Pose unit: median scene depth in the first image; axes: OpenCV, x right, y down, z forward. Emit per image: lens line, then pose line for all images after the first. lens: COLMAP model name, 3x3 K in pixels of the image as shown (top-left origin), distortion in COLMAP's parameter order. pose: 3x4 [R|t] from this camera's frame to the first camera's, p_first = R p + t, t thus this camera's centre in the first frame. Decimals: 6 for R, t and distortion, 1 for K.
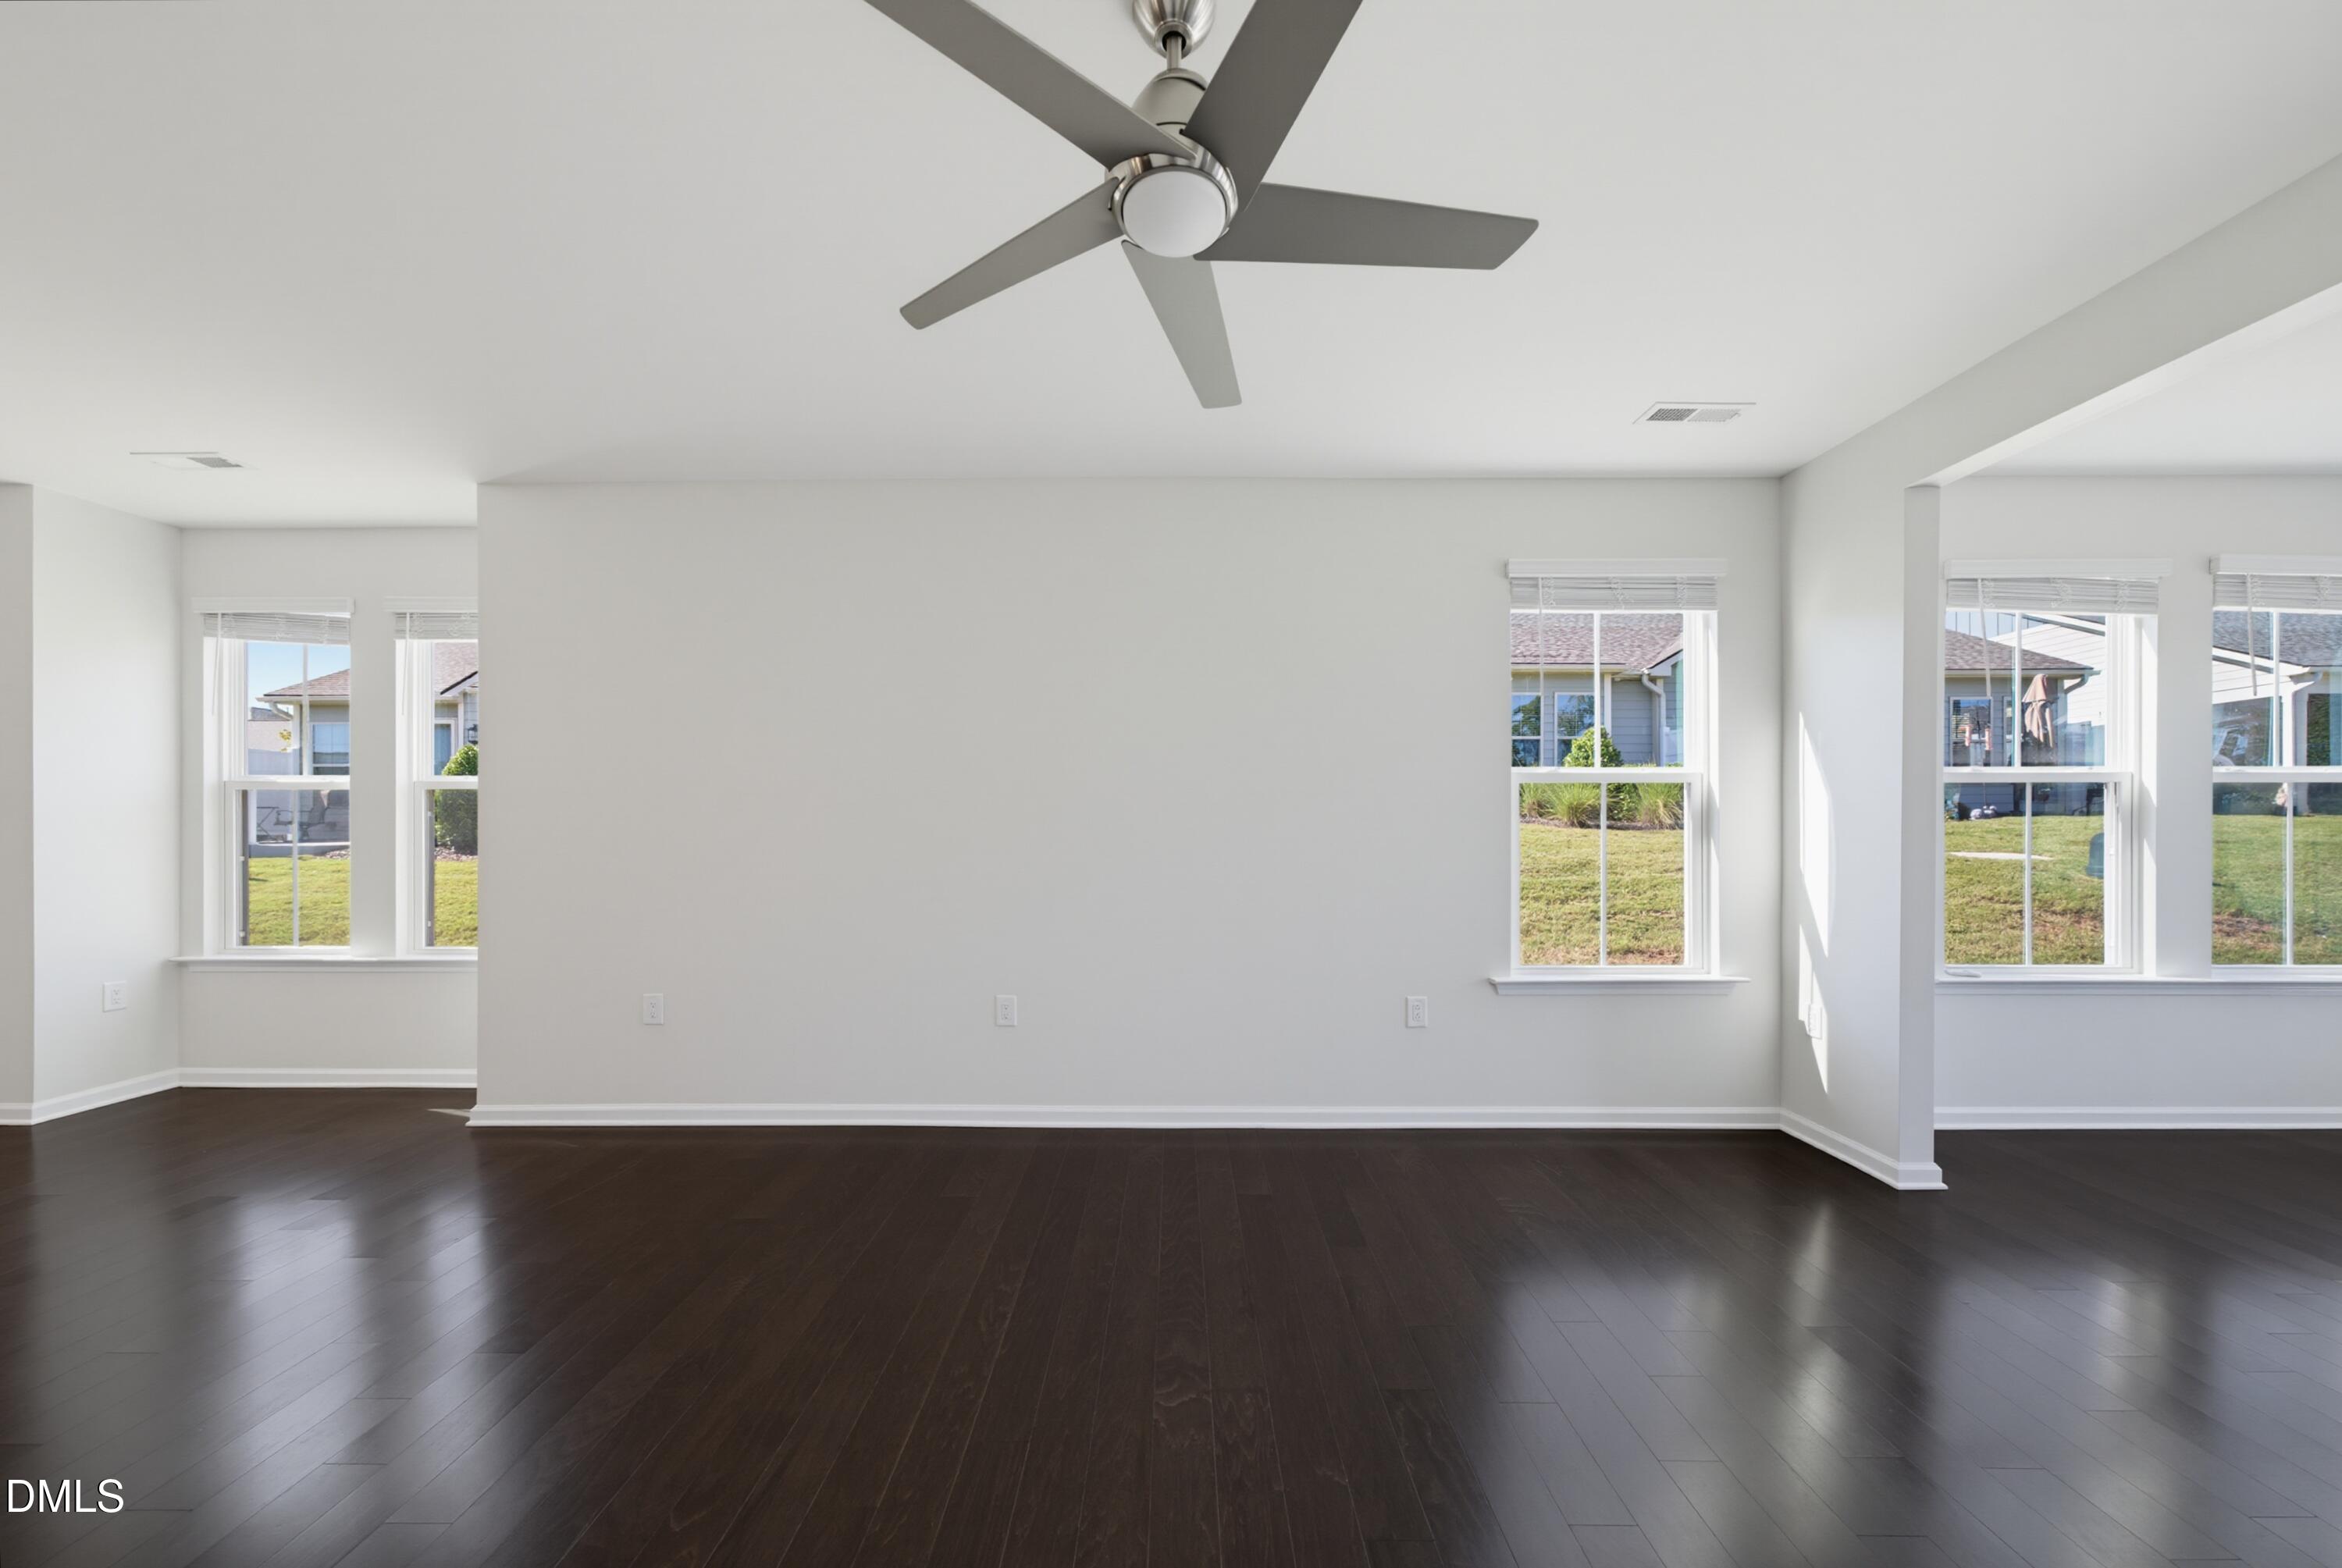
lens RADIAL K [[774.2, 0, 1235.1], [0, 774.2, 831.5], [0, 0, 1]] dist [-0.000341, 0.000048]
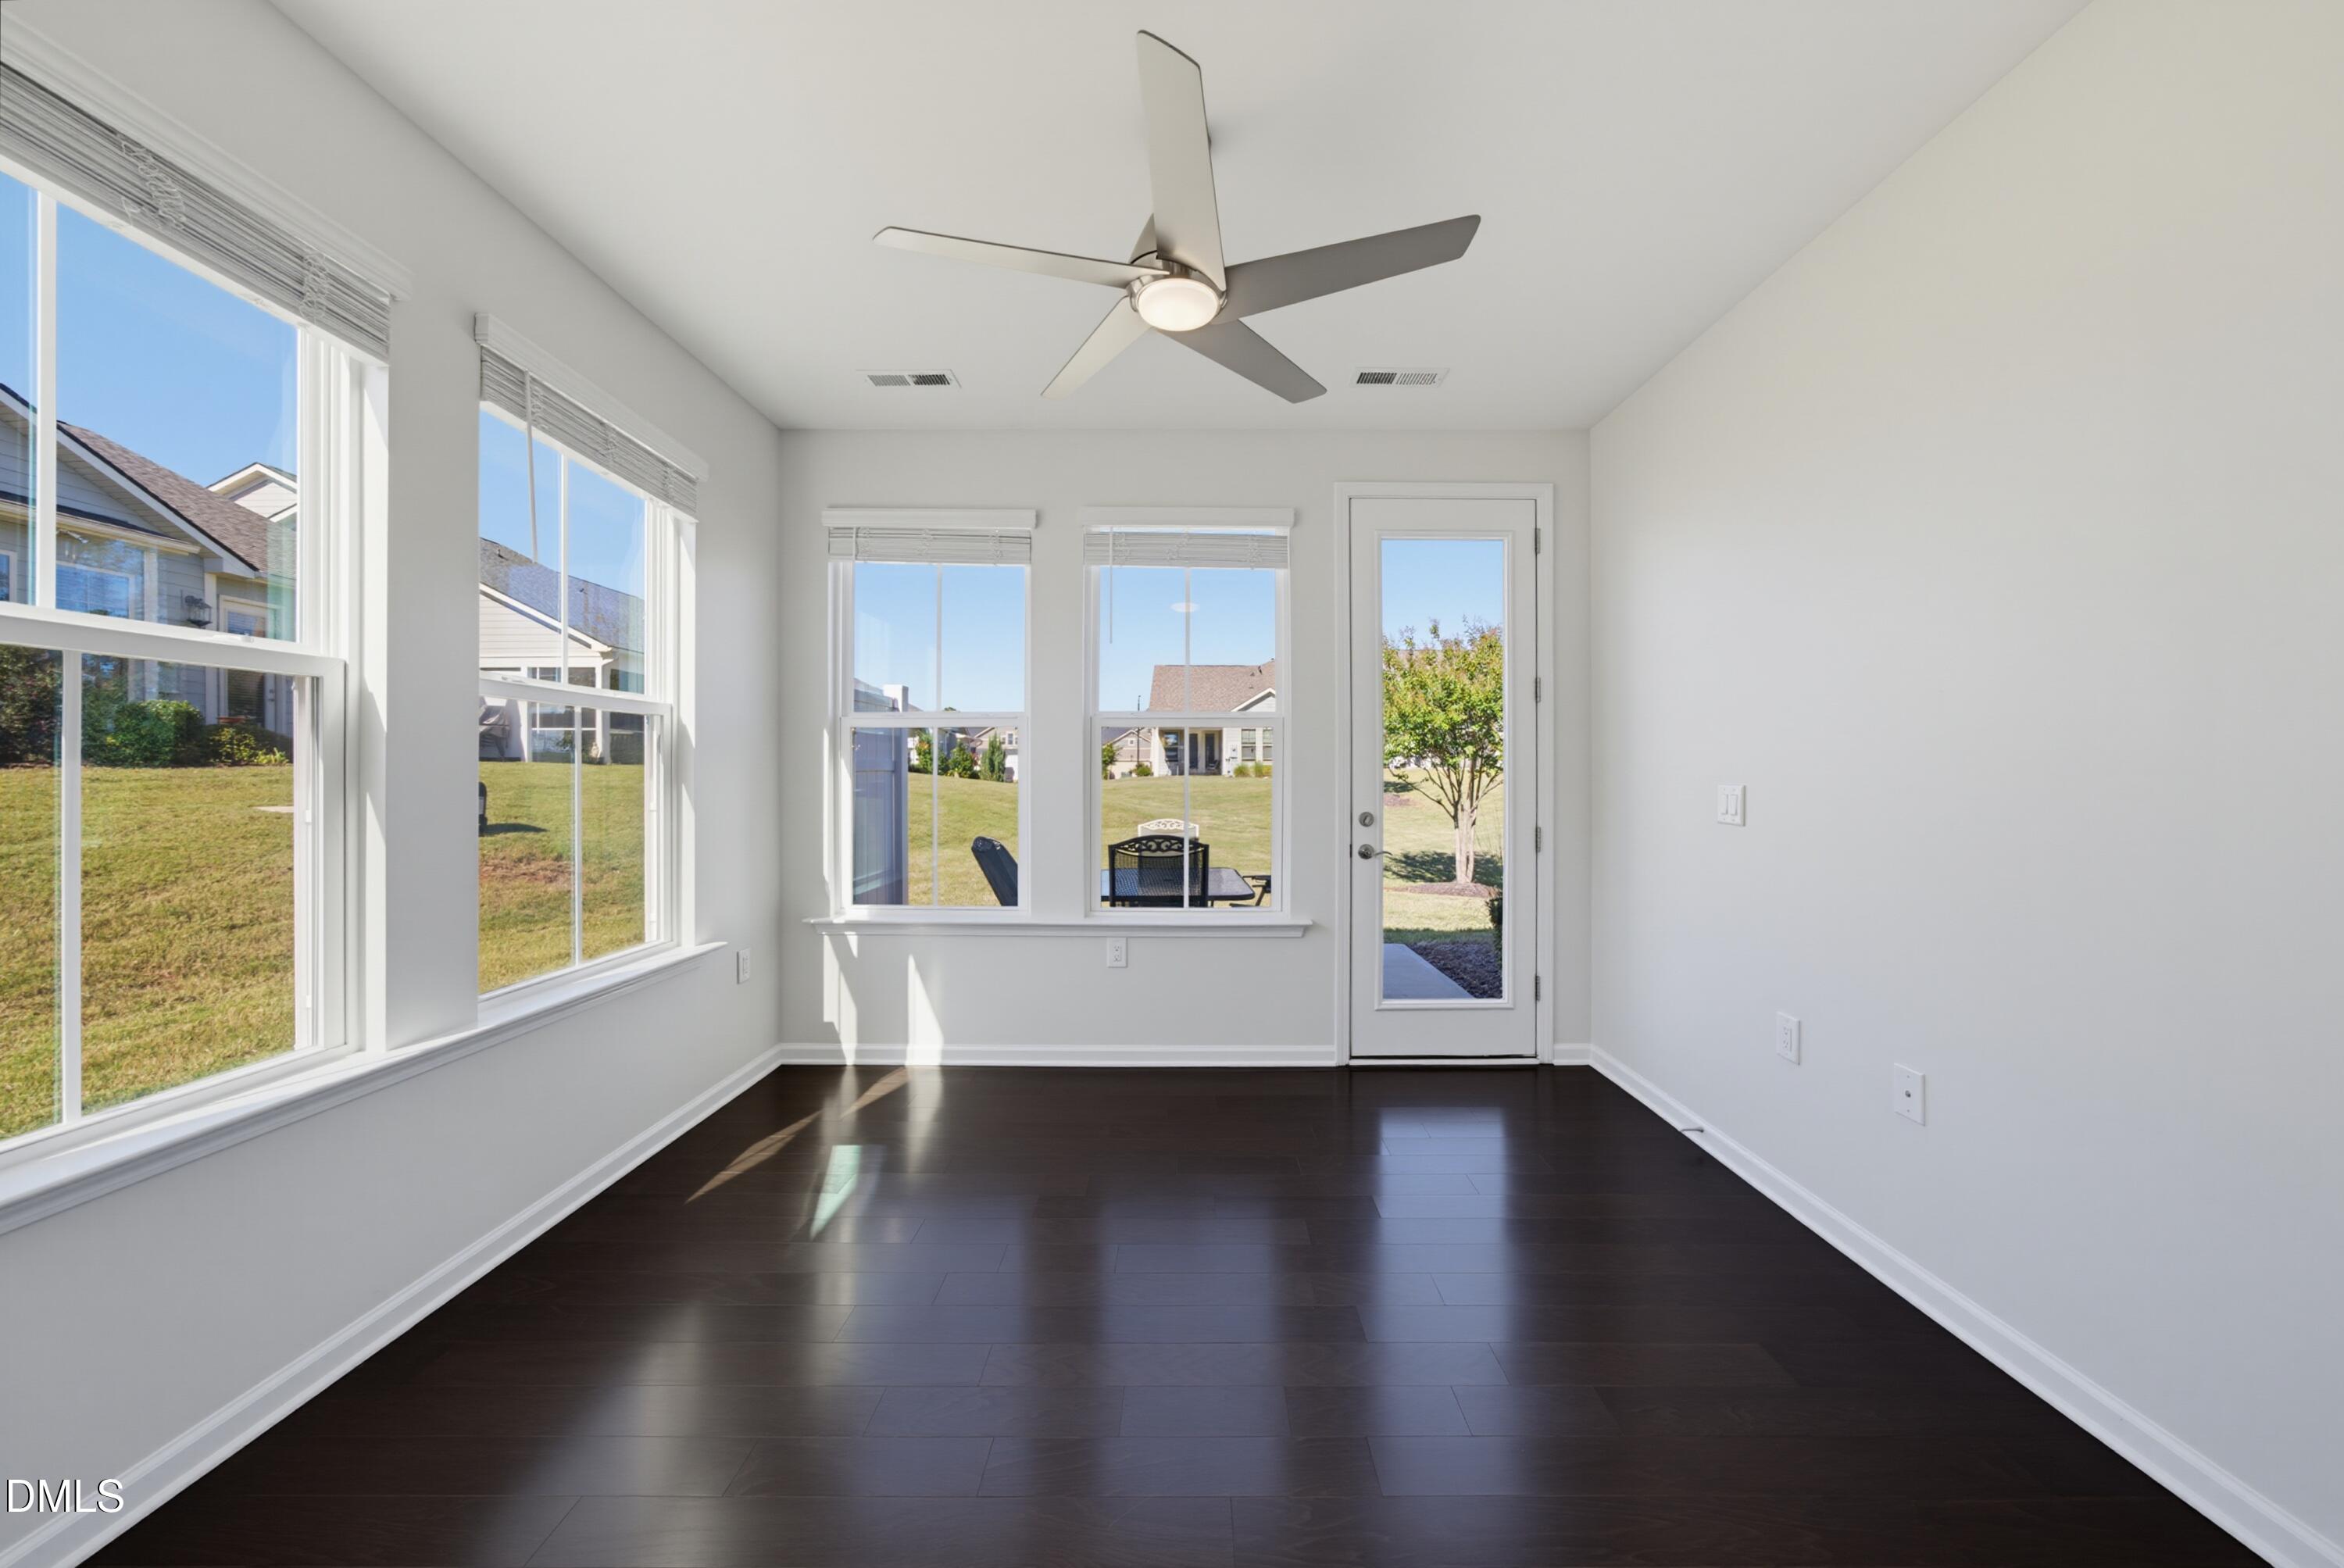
lens RADIAL K [[823.3, 0, 1163.7], [0, 823.3, 772.5], [0, 0, 1]] dist [-0.001001, 0.000231]
pose [[0.034194, 0.001605, 0.999414, 0.598250], [0.003758, 0.999991, -0.001734, -0.000144], [-0.999408, 0.003815, 0.034188, 0.417439]]
